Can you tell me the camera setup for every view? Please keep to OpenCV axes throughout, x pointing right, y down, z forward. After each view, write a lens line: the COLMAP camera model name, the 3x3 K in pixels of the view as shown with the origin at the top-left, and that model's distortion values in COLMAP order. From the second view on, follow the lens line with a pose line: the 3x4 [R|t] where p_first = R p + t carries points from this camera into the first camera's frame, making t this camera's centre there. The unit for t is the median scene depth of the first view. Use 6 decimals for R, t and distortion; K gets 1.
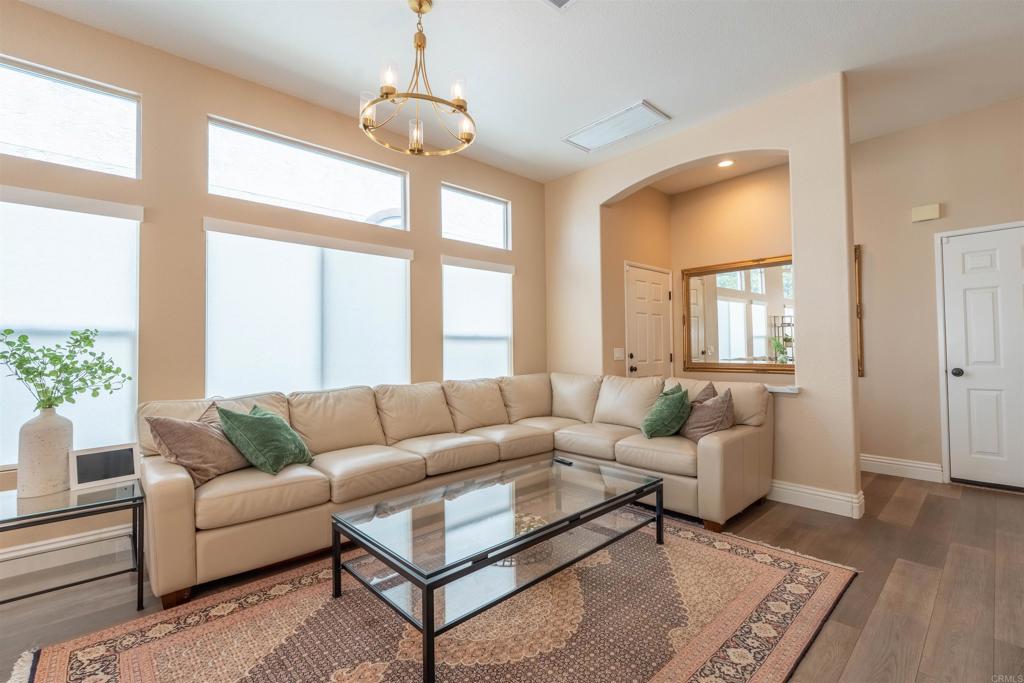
lens RADIAL K [[445.9, 0, 511.6], [0, 445.9, 341.0], [0, 0, 1]] dist [-0.008398, 0.000993]
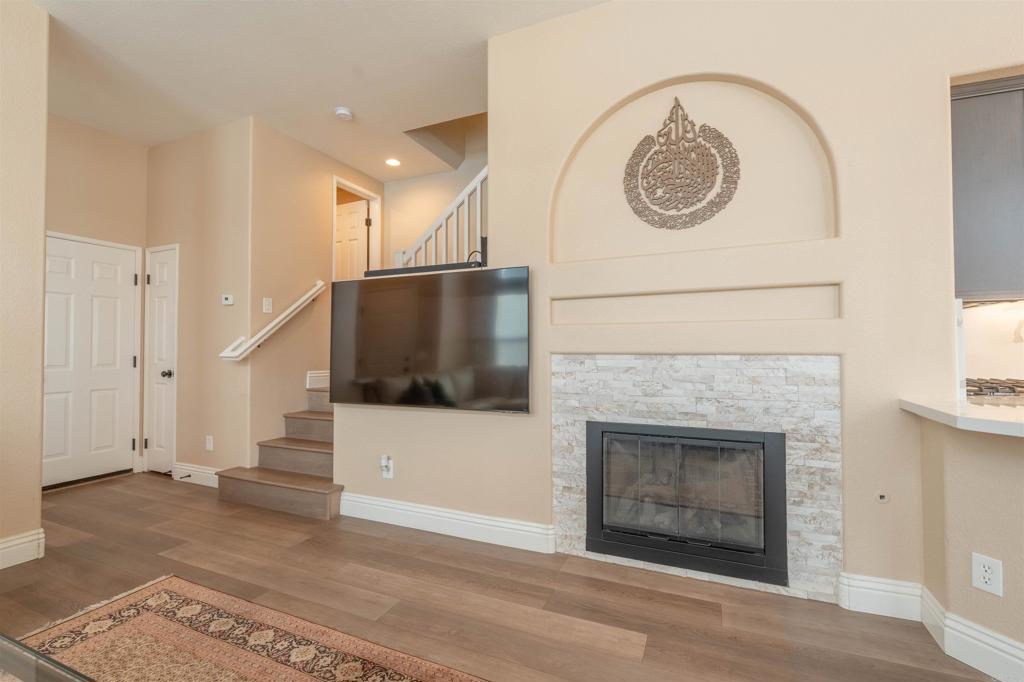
lens RADIAL K [[445.9, 0, 511.0], [0, 445.9, 341.0], [0, 0, 1]] dist [-0.008398, 0.000993]
pose [[-0.407604, 0.031081, 0.912630, -0.323289], [-0.015995, 0.999024, -0.041167, 0.017886], [-0.913019, -0.031378, -0.406709, 0.522142]]
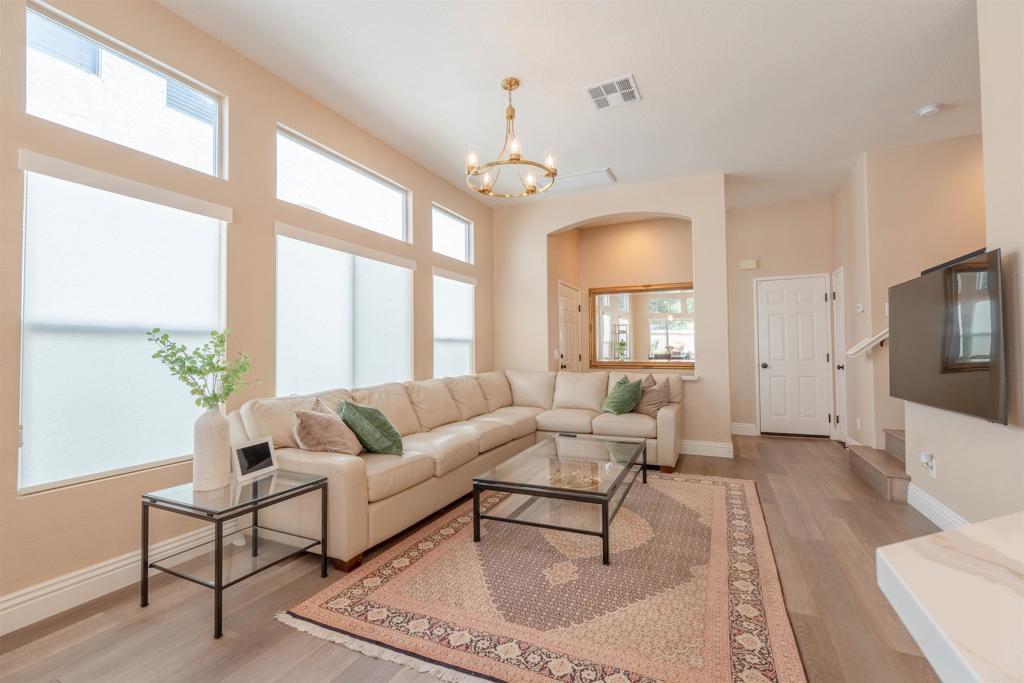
lens RADIAL K [[445.9, 0, 511.8], [0, 445.9, 340.4], [0, 0, 1]] dist [-0.008398, 0.000993]
pose [[0.922902, 0.012439, 0.384834, -0.534293], [-0.010155, 0.999917, -0.007967, 0.000723], [-0.384902, 0.003445, 0.922951, -0.155684]]
